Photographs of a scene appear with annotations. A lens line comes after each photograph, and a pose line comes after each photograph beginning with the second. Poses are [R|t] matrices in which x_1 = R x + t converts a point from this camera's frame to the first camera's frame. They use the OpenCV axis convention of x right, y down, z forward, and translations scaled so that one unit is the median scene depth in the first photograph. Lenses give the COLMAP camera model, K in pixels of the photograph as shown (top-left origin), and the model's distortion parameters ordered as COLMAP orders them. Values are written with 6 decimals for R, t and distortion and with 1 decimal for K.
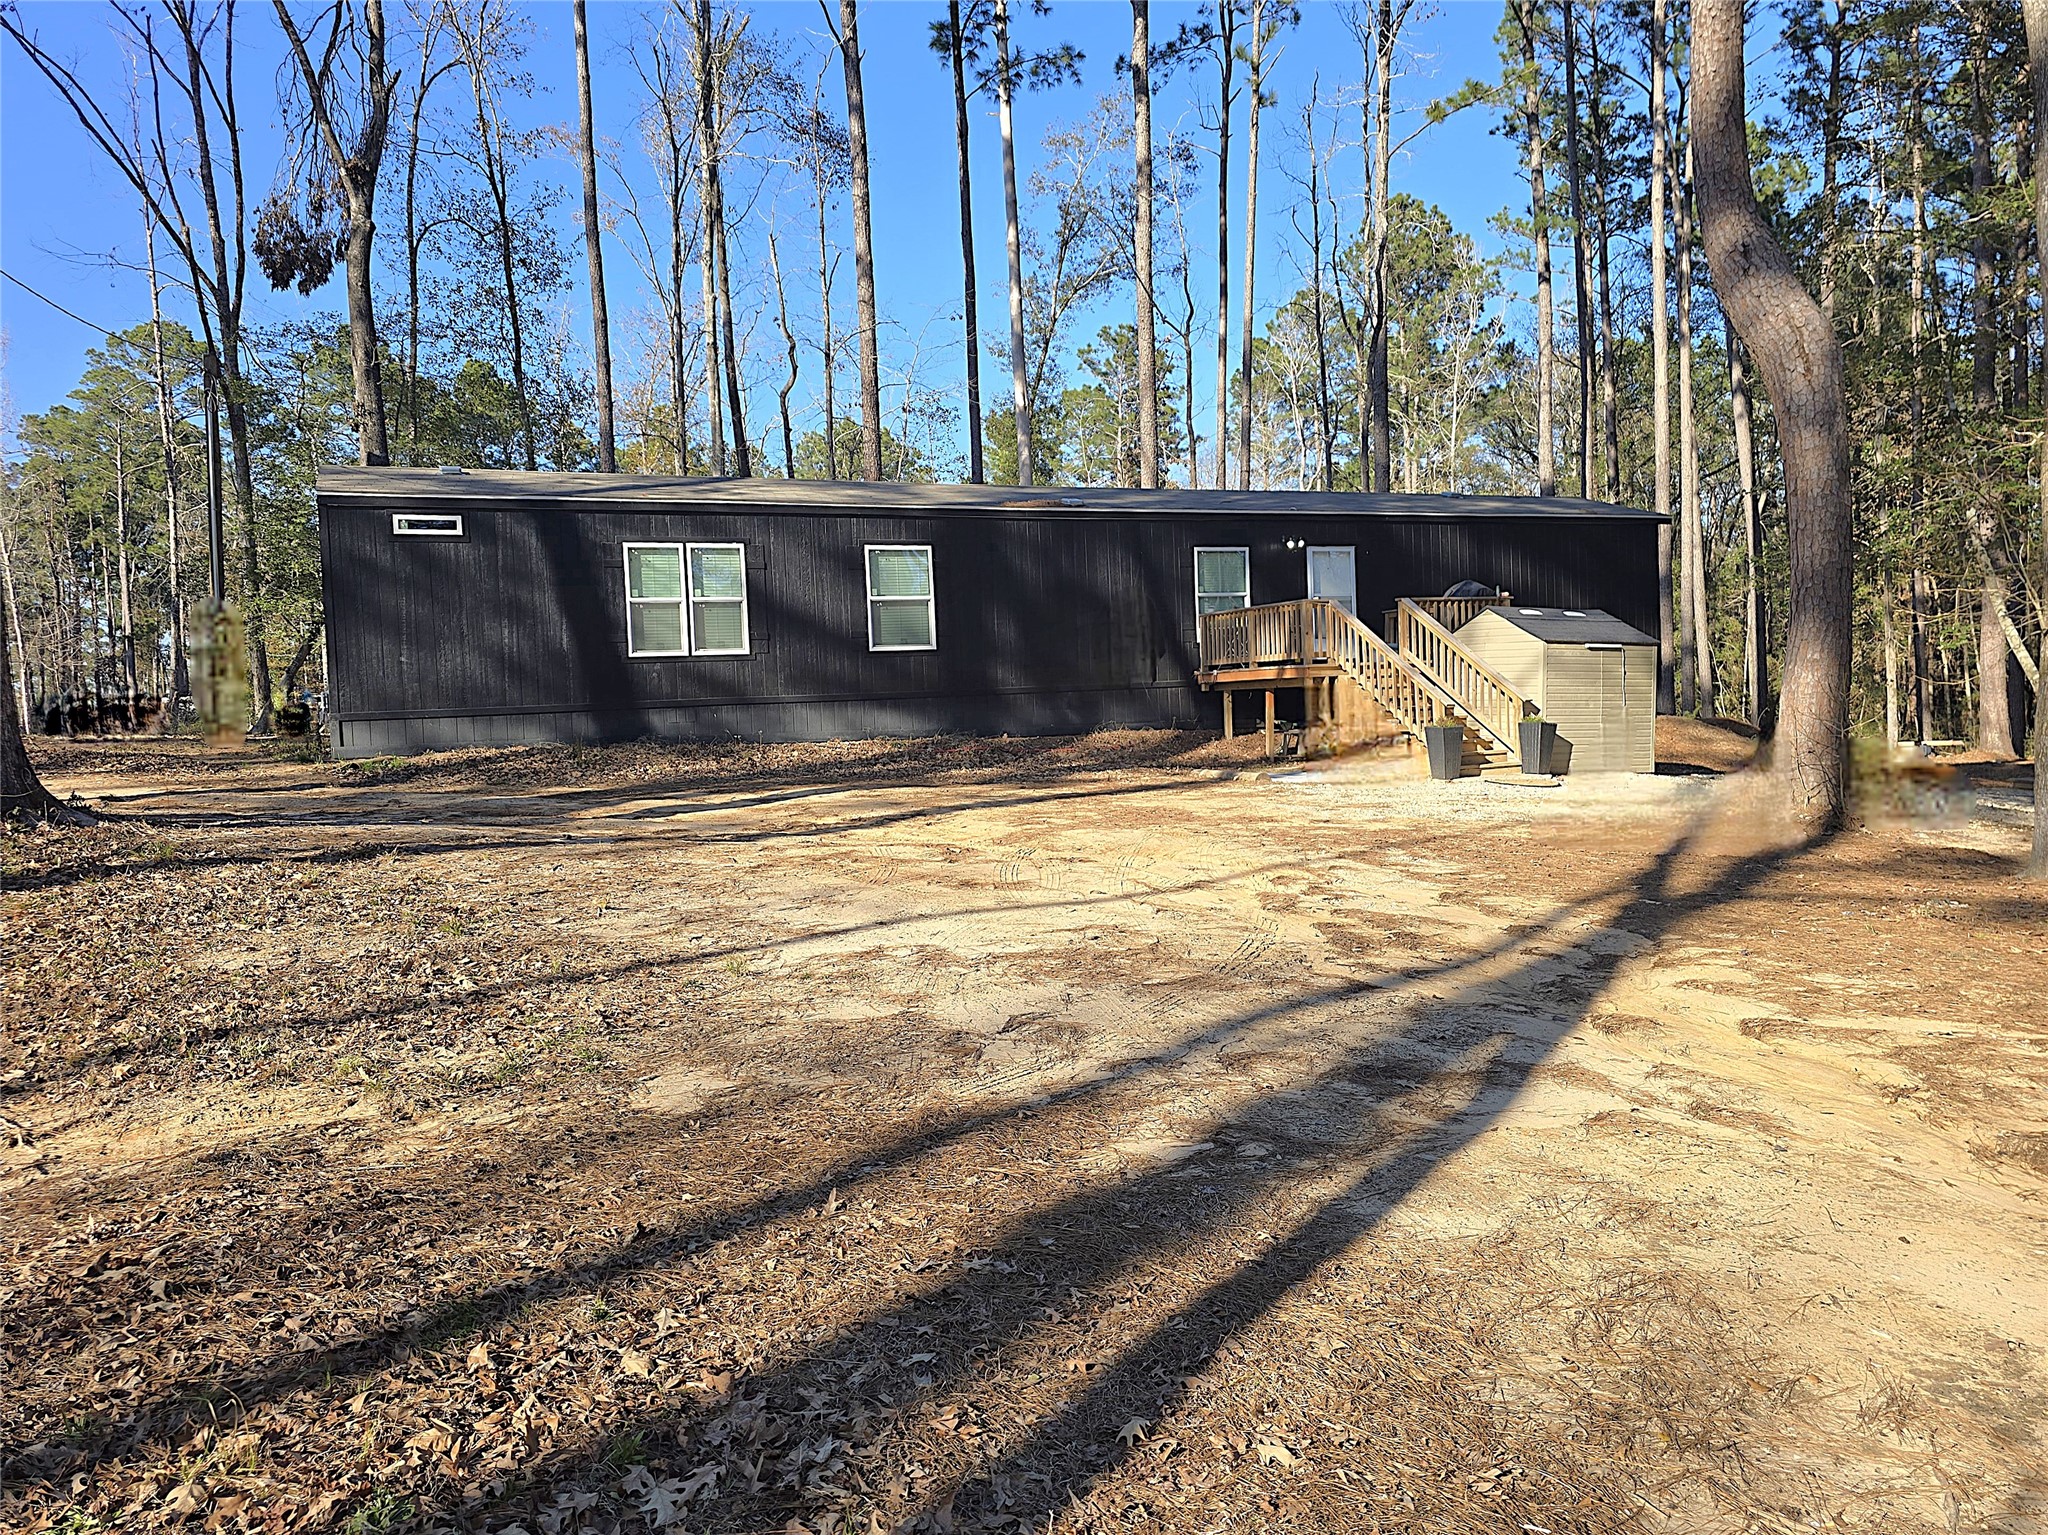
lens RADIAL K [[1364.3, 0, 1017.2], [0, 1364.3, 759.5], [0, 0, 1]] dist [0.044458, -0.008519]
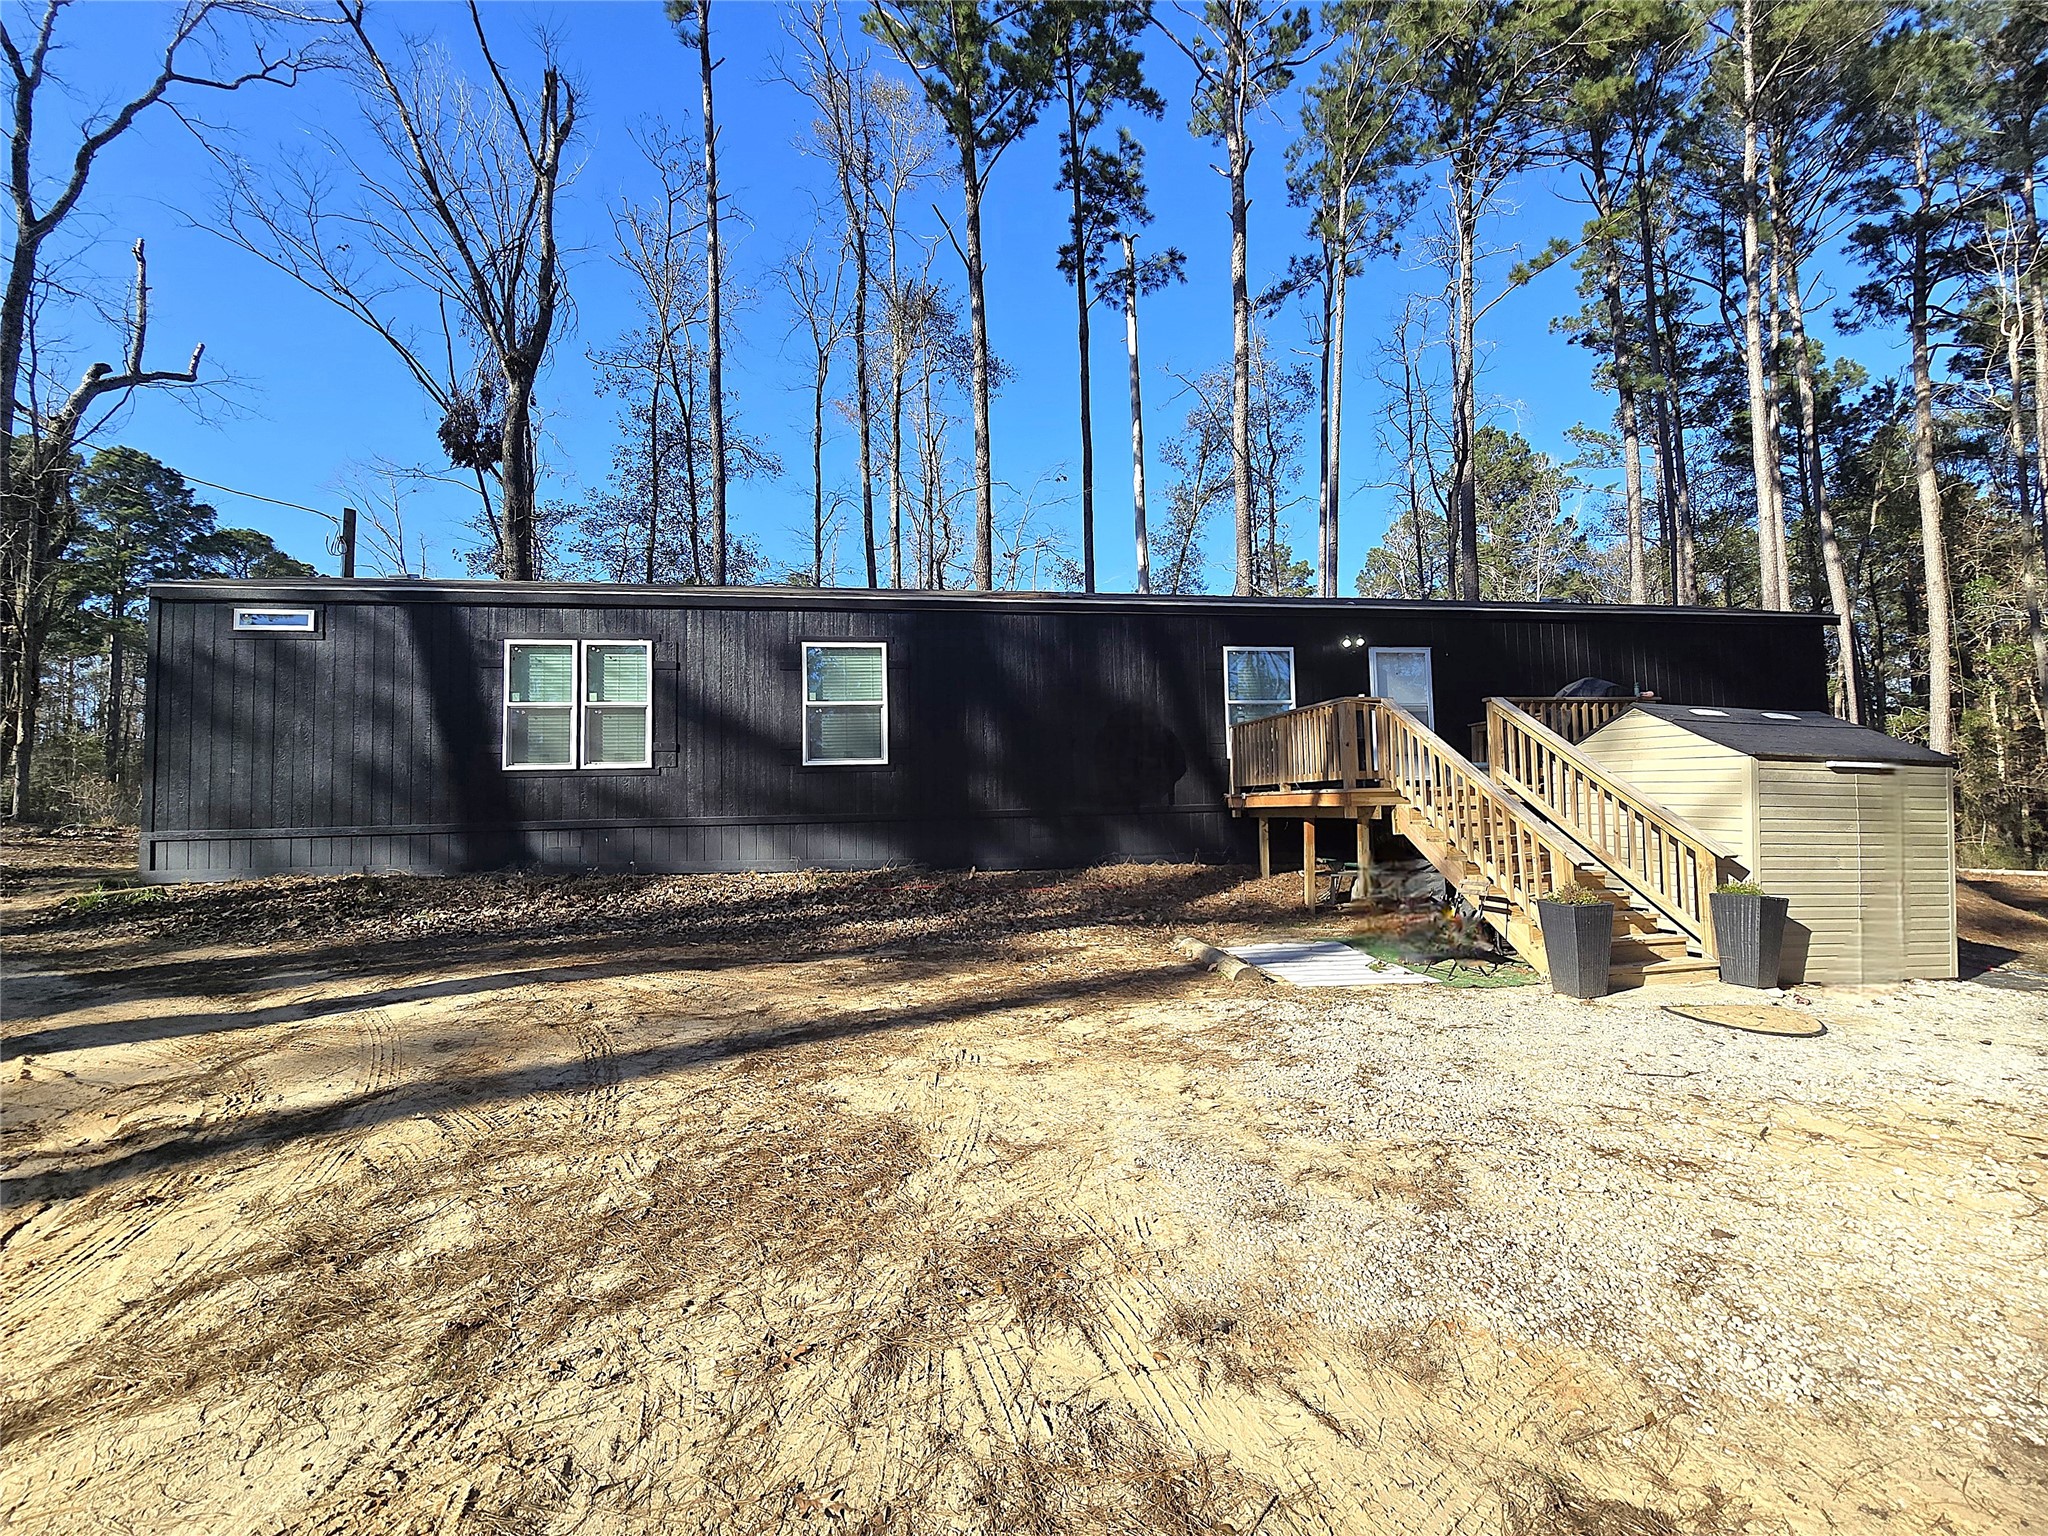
lens RADIAL K [[837.0, 0, 1038.0], [0, 837.0, 787.5], [0, 0, 1]] dist [-0.002631, 0.001044]
pose [[0.974471, 0.011835, -0.224203, 0.146117], [-0.025468, 0.997991, -0.058012, -0.038862], [0.223066, 0.062241, 0.972814, 0.519312]]
